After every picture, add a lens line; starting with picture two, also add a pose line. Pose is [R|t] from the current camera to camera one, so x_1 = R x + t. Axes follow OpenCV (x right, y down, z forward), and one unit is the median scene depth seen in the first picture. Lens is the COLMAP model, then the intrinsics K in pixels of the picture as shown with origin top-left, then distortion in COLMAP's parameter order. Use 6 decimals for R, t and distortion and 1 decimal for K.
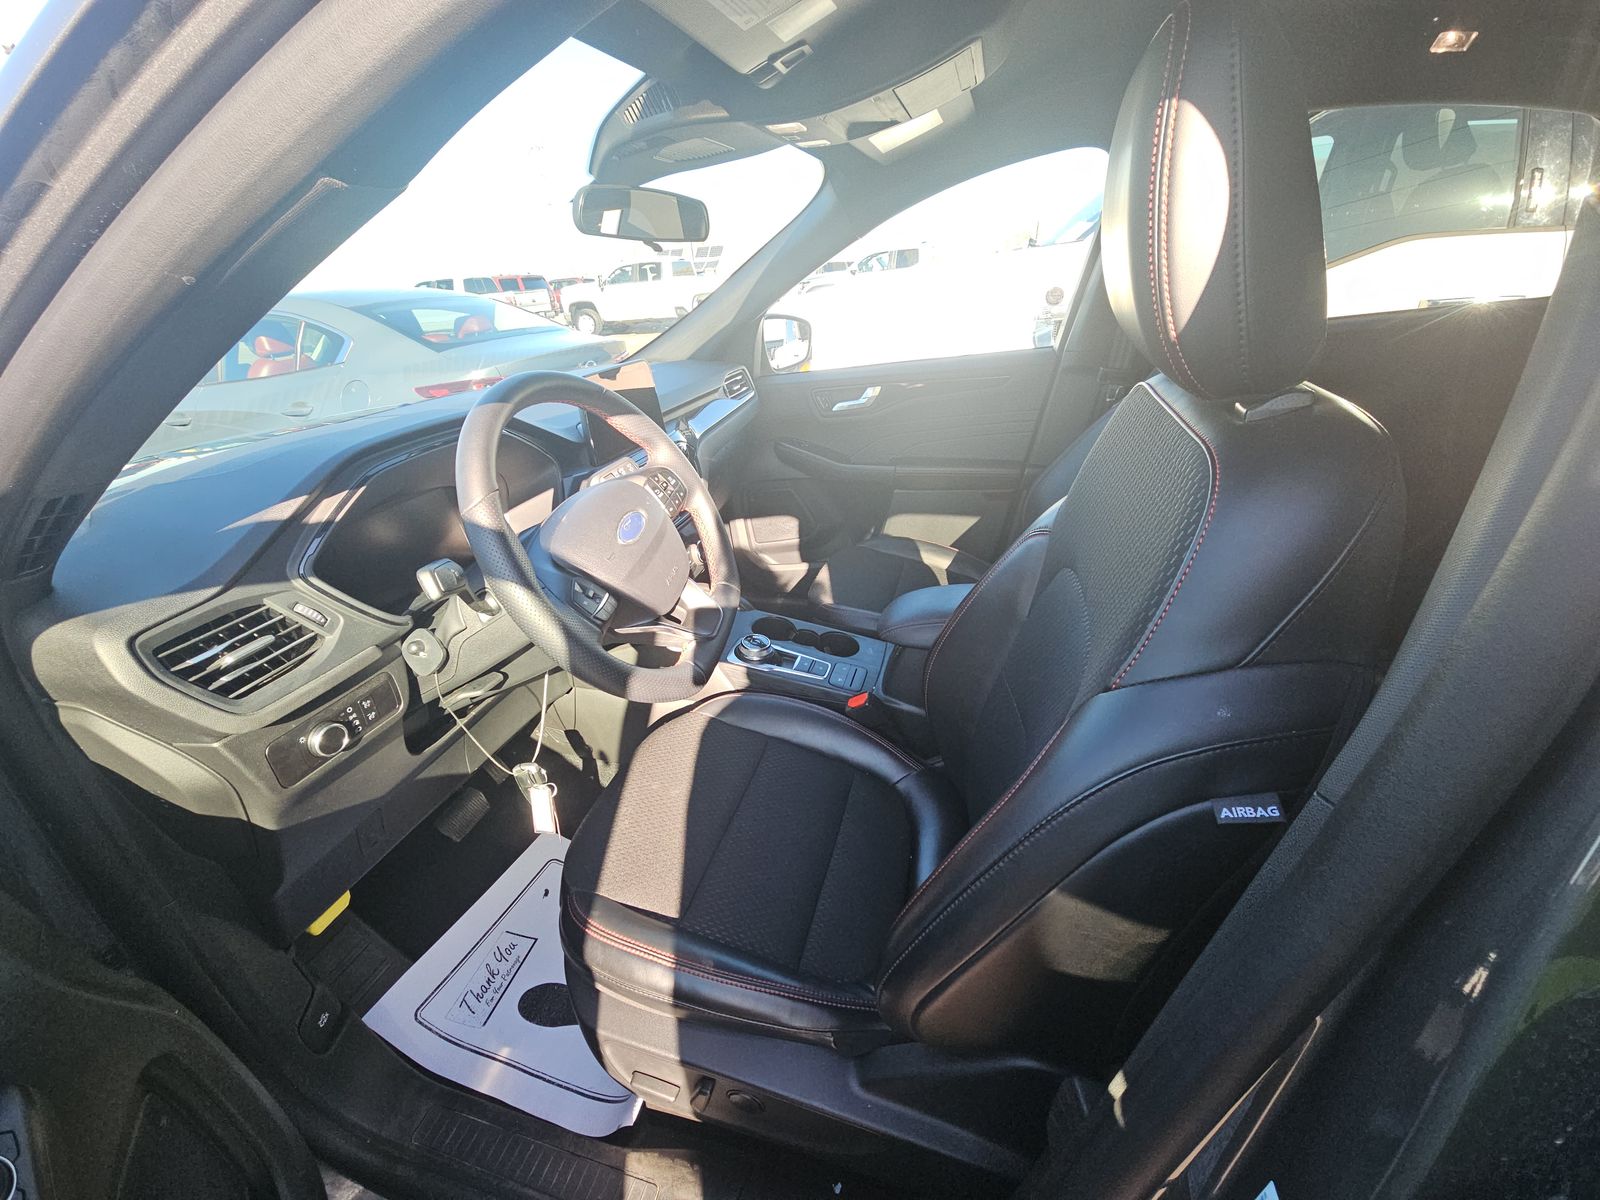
lens RADIAL K [[648.5, 0, 800.0], [0, 648.5, 600.0], [0, 0, 1]] dist [0.002196, 0.000204]
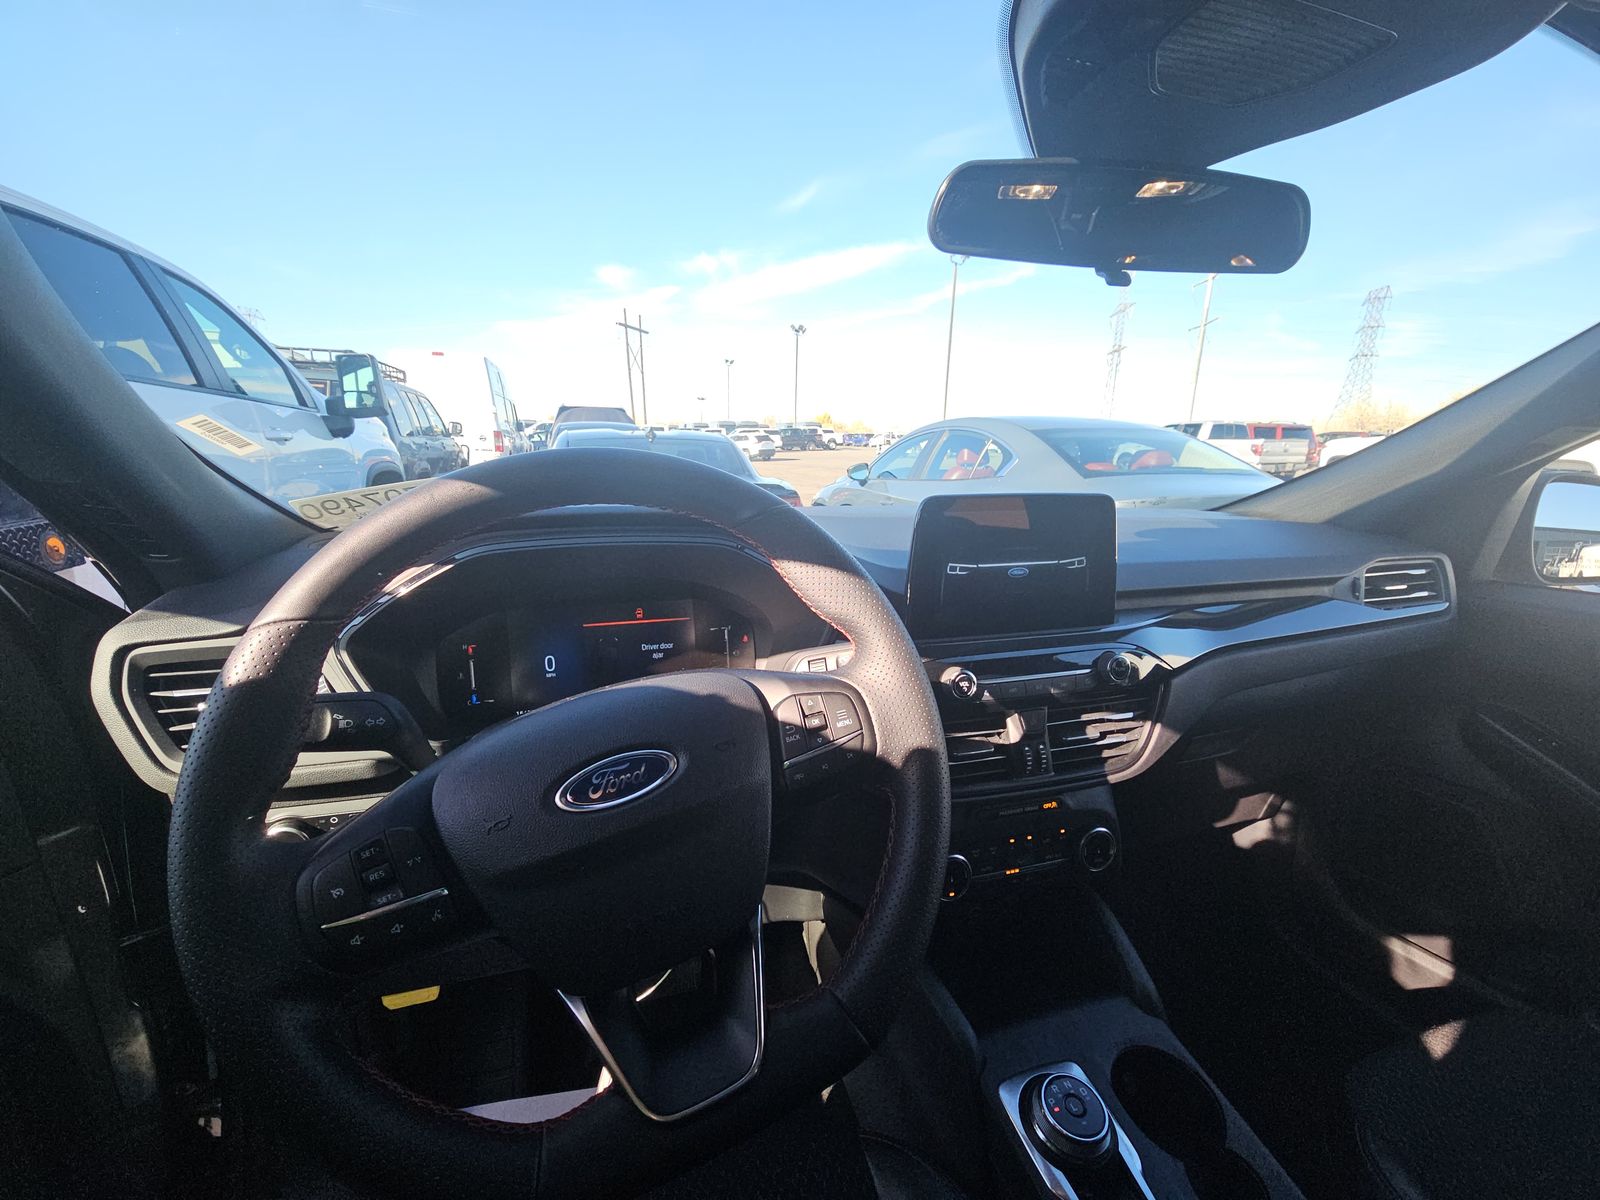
lens RADIAL K [[648.5, 0, 800.0], [0, 648.5, 600.0], [0, 0, 1]] dist [0.002196, 0.000204]
pose [[0.542800, 0.274473, -0.793746, 0.056657], [-0.420871, 0.906755, 0.025740, -0.116500], [0.726798, 0.320093, 0.607704, 0.300784]]
